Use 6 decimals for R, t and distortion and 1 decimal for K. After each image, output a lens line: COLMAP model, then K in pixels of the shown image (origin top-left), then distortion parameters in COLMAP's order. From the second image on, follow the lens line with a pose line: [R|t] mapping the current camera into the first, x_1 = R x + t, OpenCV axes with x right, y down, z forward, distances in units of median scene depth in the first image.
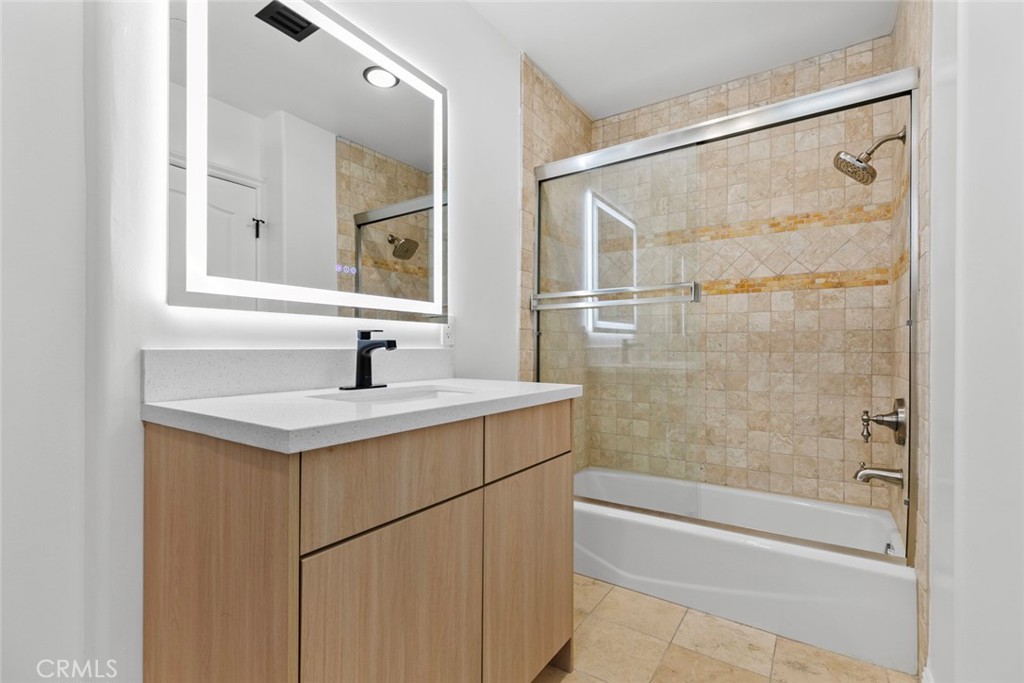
lens RADIAL K [[462.7, 0, 509.4], [0, 462.7, 340.5], [0, 0, 1]] dist [0.067366, -0.008536]
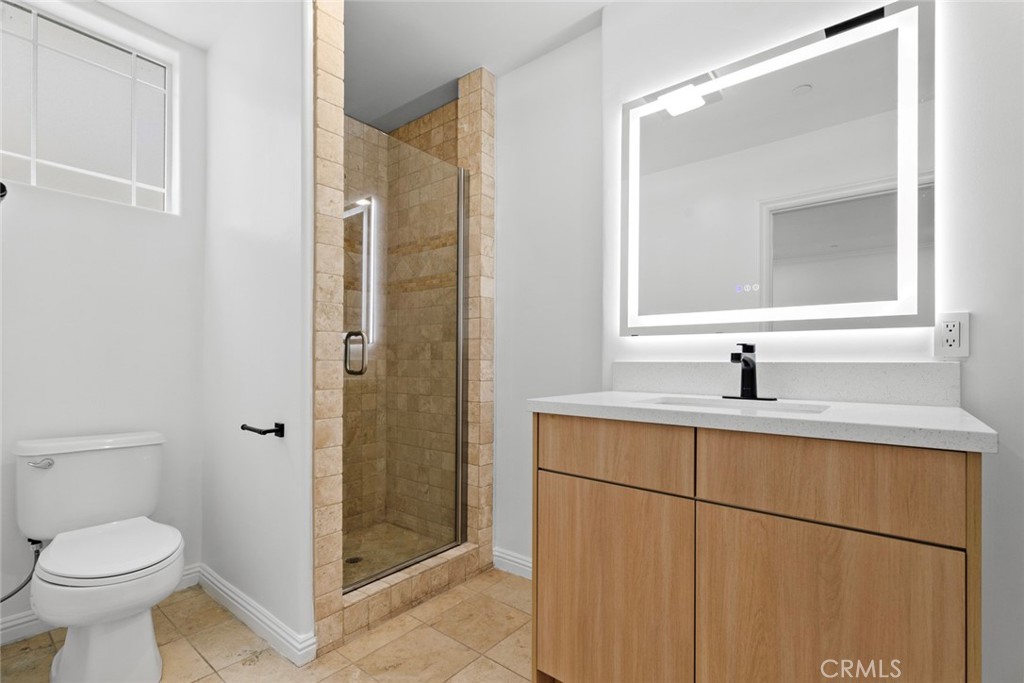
lens RADIAL K [[462.7, 0, 509.4], [0, 462.7, 340.5], [0, 0, 1]] dist [0.067366, -0.008536]
pose [[-0.076256, -0.051959, -0.995734, 0.958278], [0.007658, 0.998581, -0.052694, 0.027645], [0.997059, -0.011644, -0.075750, 0.673617]]
